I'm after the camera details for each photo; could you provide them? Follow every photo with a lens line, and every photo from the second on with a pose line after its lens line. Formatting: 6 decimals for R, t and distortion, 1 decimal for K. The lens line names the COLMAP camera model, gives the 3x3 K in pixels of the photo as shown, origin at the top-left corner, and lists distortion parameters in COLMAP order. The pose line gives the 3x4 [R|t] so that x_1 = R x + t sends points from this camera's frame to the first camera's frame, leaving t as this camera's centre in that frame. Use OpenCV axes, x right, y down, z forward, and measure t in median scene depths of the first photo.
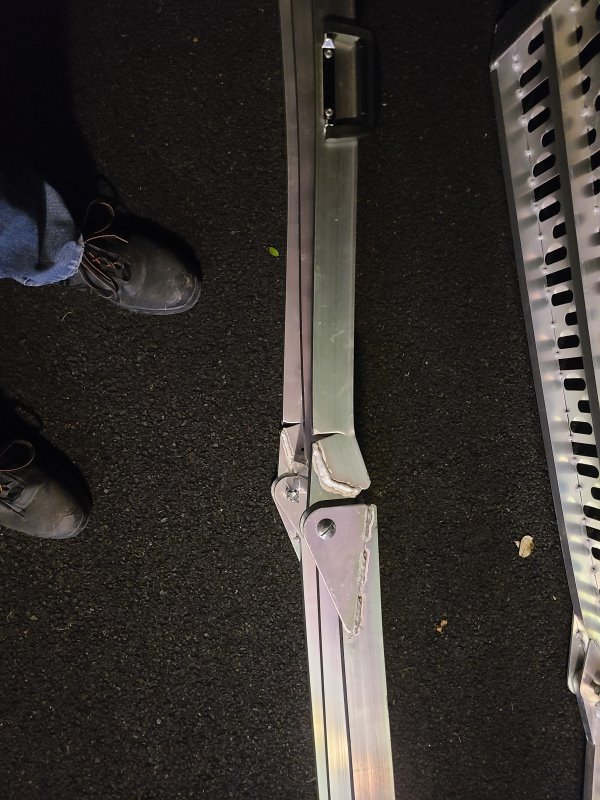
lens RADIAL K [[598.4, 0, 300.0], [0, 598.4, 400.0], [0, 0, 1]] dist [0.044014, -0.034037]
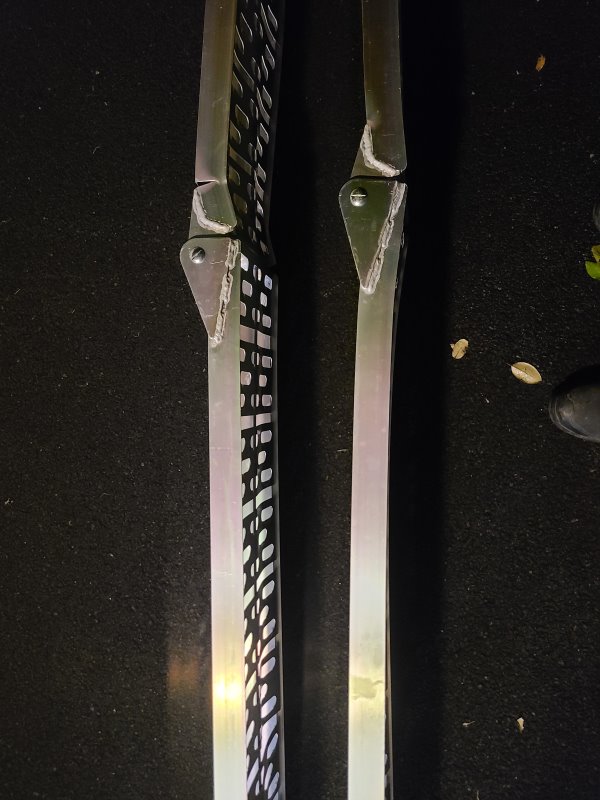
lens RADIAL K [[598.4, 0, 300.0], [0, 598.4, 400.0], [0, 0, 1]] dist [0.044014, -0.034037]
pose [[0.937592, 0.060163, -0.342492, 0.510566], [-0.058915, 0.998164, 0.014056, 0.357197], [0.342709, 0.006999, 0.939416, -0.086149]]
